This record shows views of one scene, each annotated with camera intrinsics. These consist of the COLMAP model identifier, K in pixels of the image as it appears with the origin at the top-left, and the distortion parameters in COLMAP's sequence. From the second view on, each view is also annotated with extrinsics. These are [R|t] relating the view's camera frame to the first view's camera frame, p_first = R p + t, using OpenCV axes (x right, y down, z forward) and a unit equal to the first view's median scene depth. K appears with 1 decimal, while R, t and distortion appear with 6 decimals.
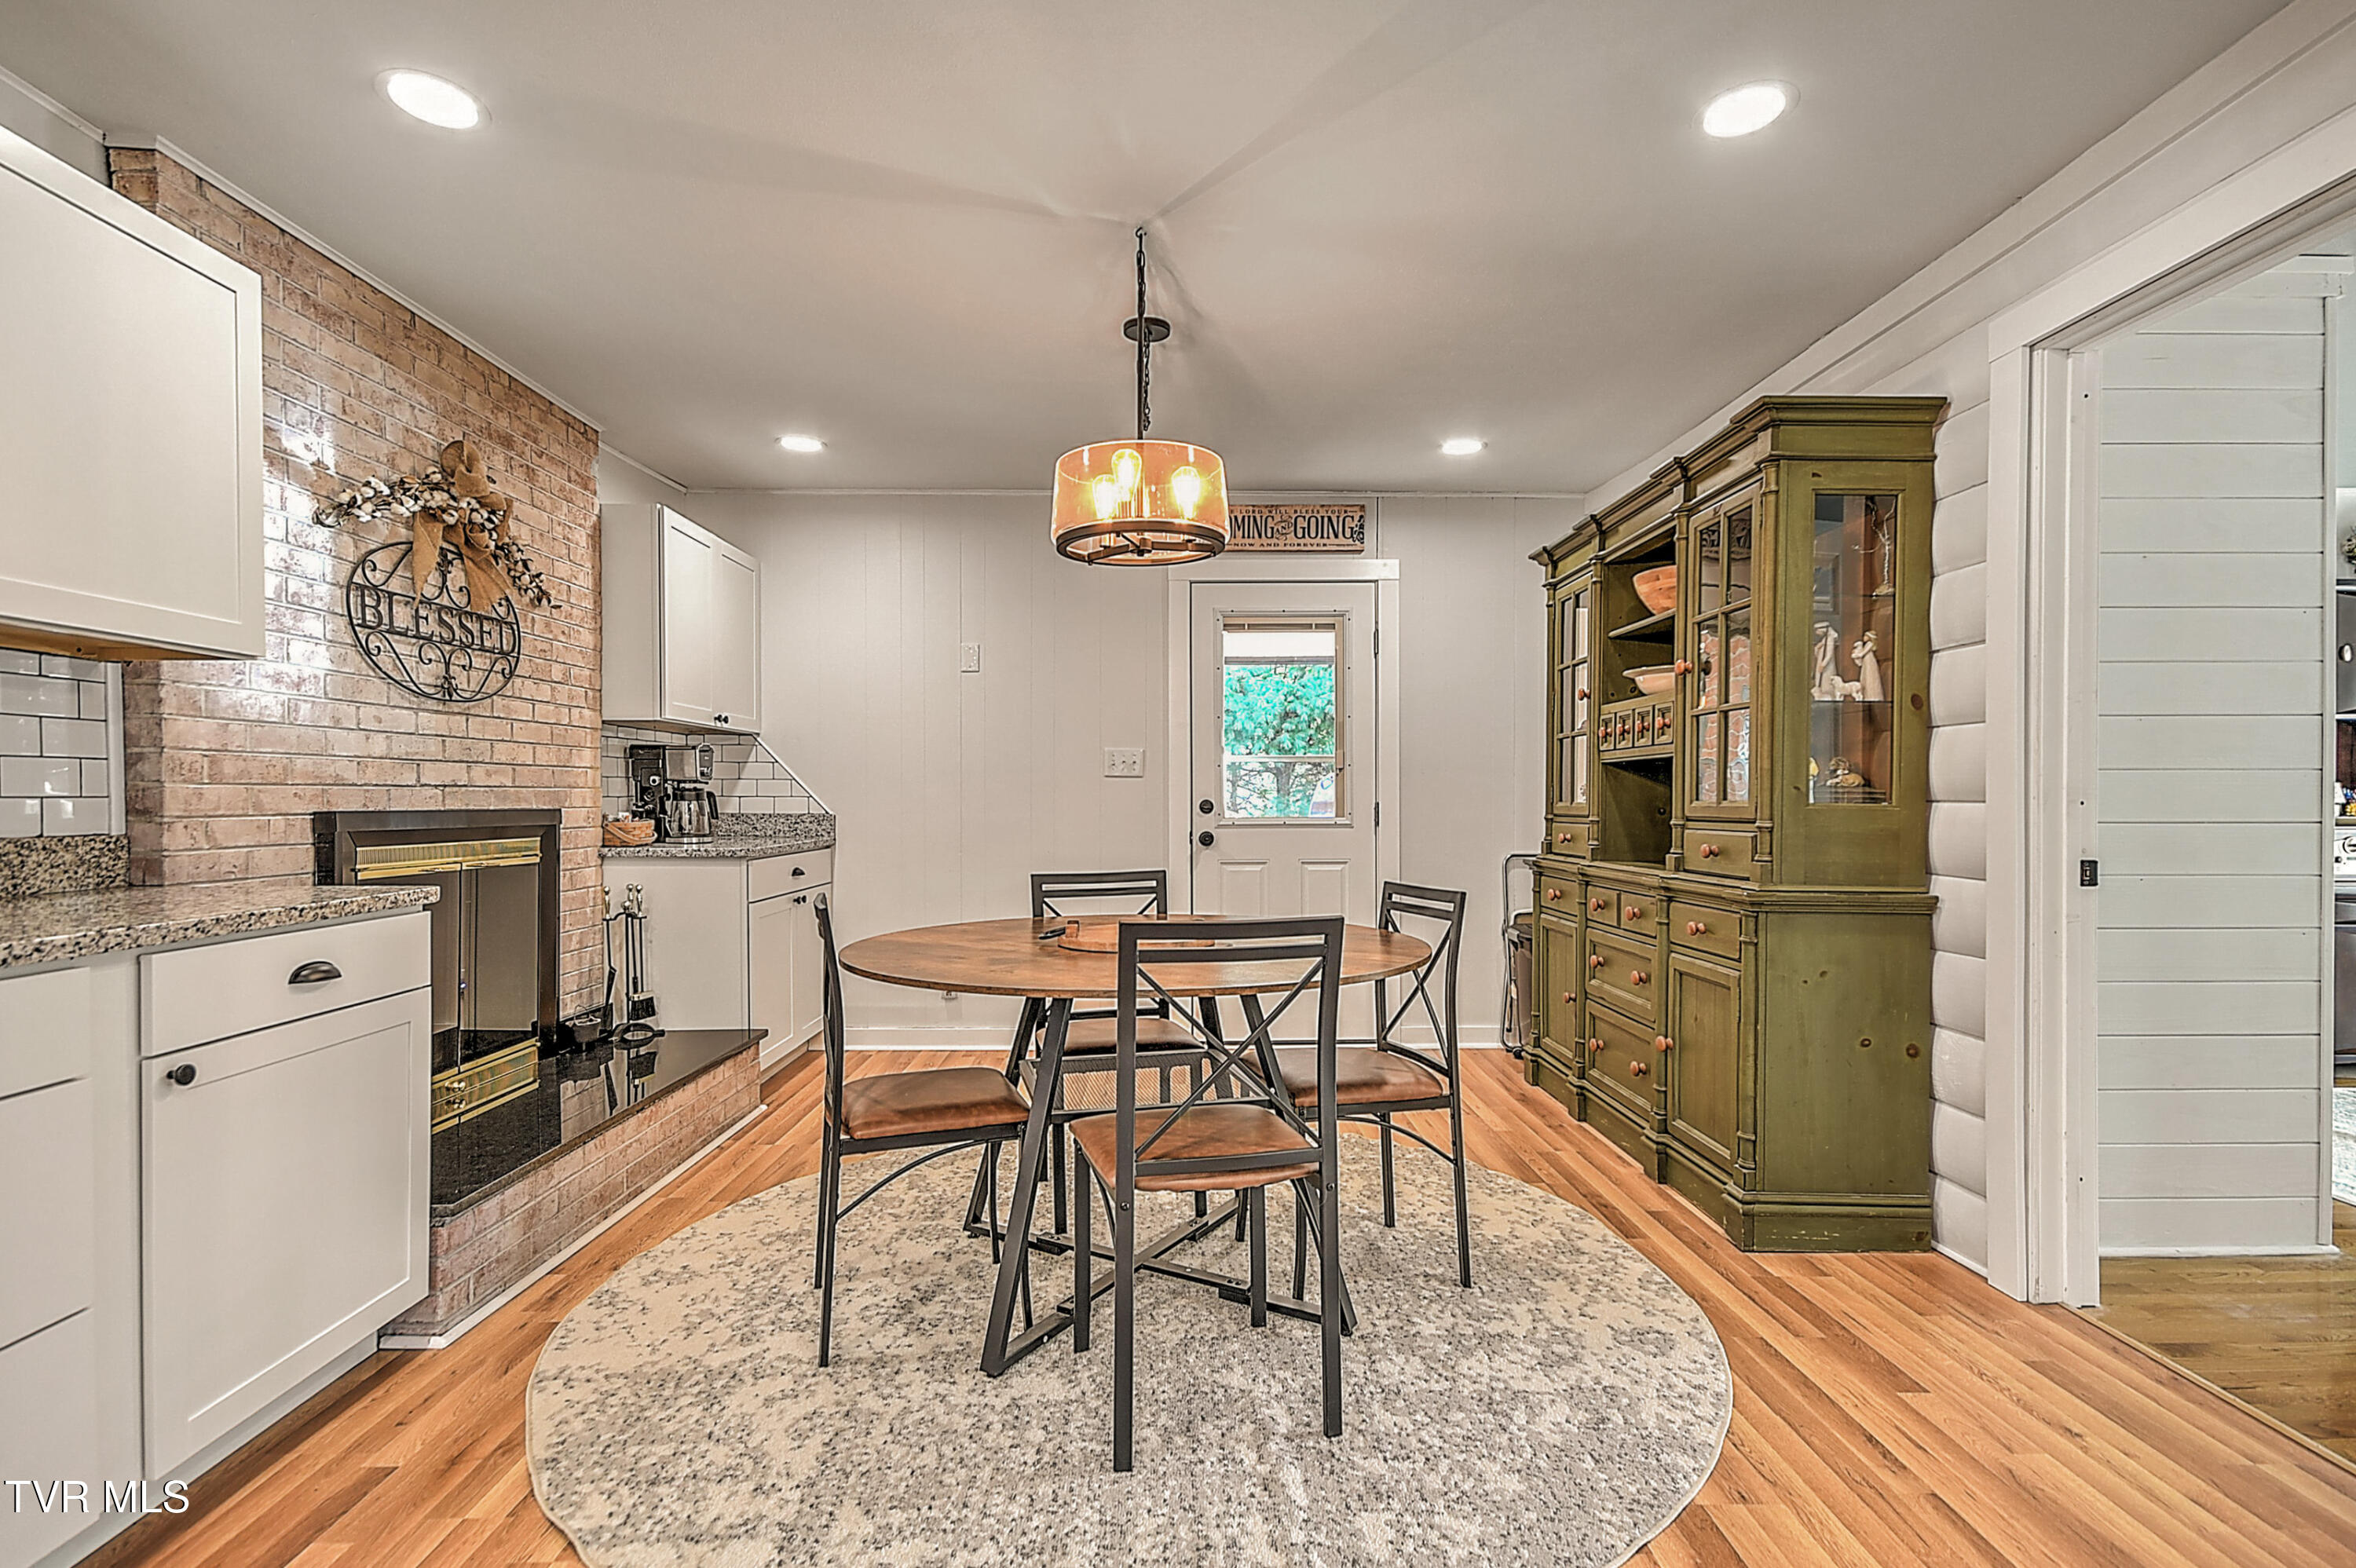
lens RADIAL K [[1103.4, 0, 1176.6], [0, 1103.4, 797.7], [0, 0, 1]] dist [-0.002790, -0.000088]
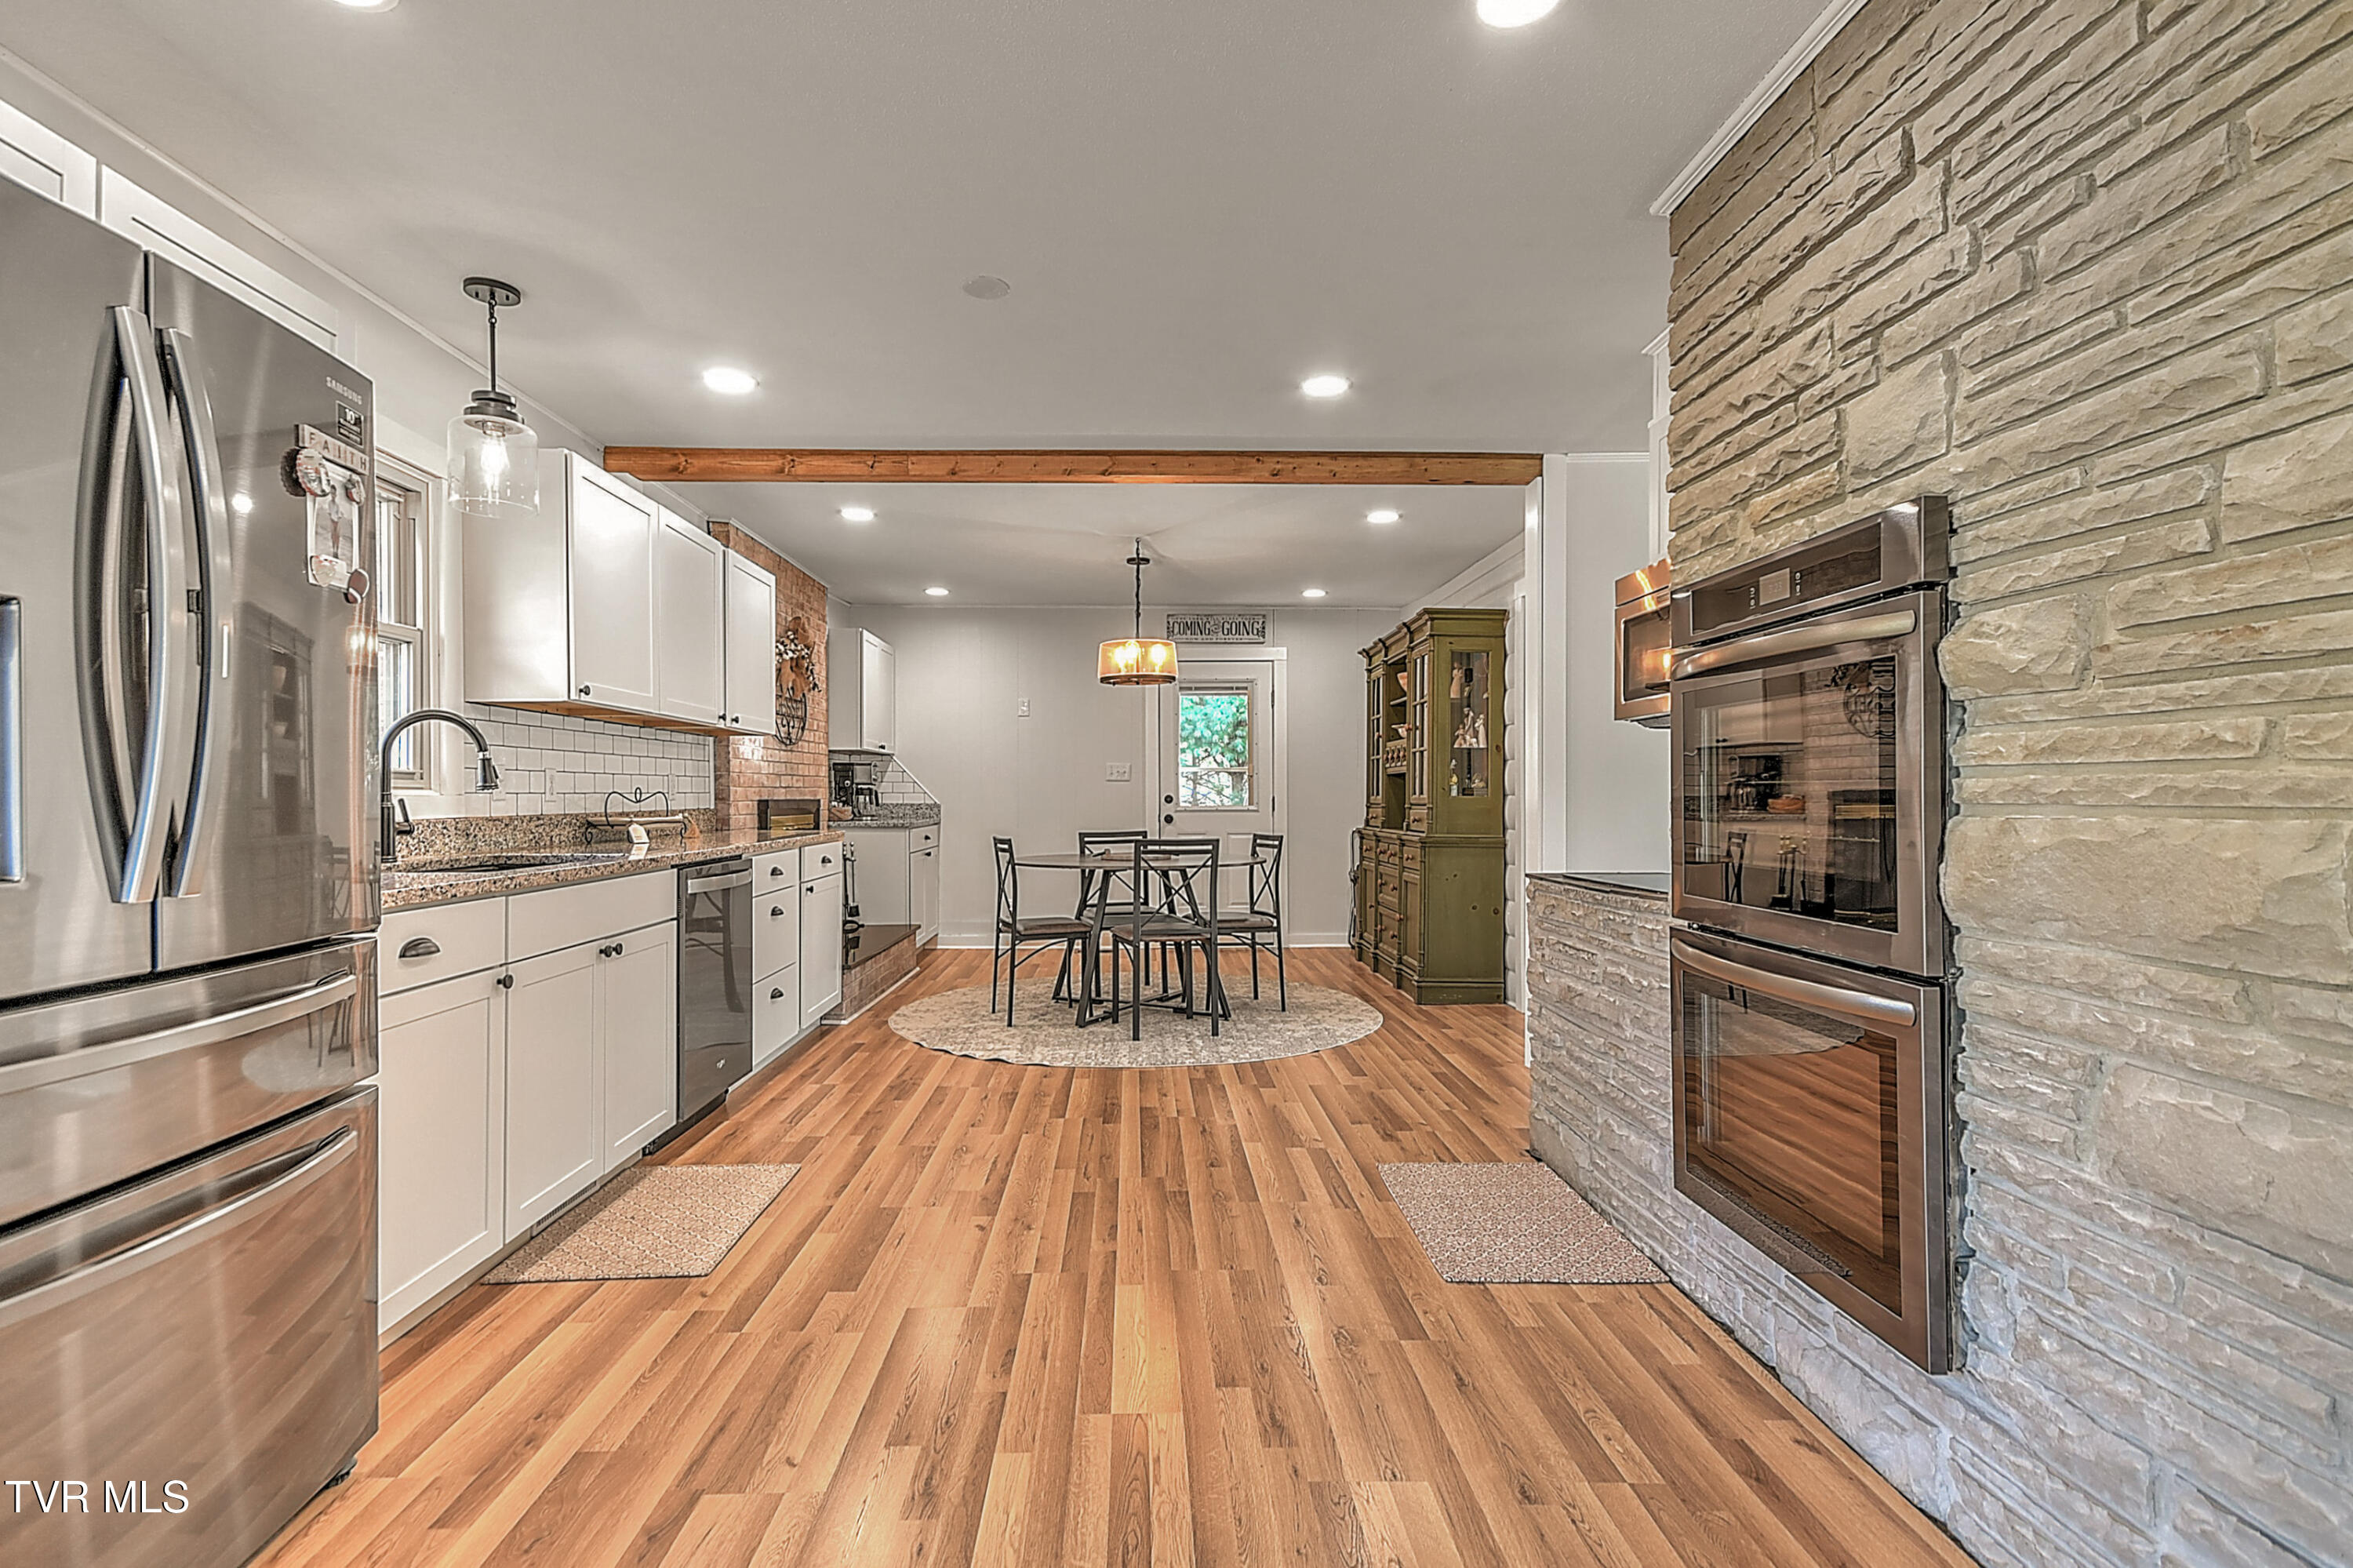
lens RADIAL K [[1102.2, 0, 1174.7], [0, 1102.2, 787.5], [0, 0, 1]] dist [-0.002790, -0.000088]
pose [[0.999578, 0.000258, 0.029040, -0.018111], [-0.000078, 0.999981, -0.006204, 0.001563], [-0.029041, 0.006199, 0.999559, -0.988680]]
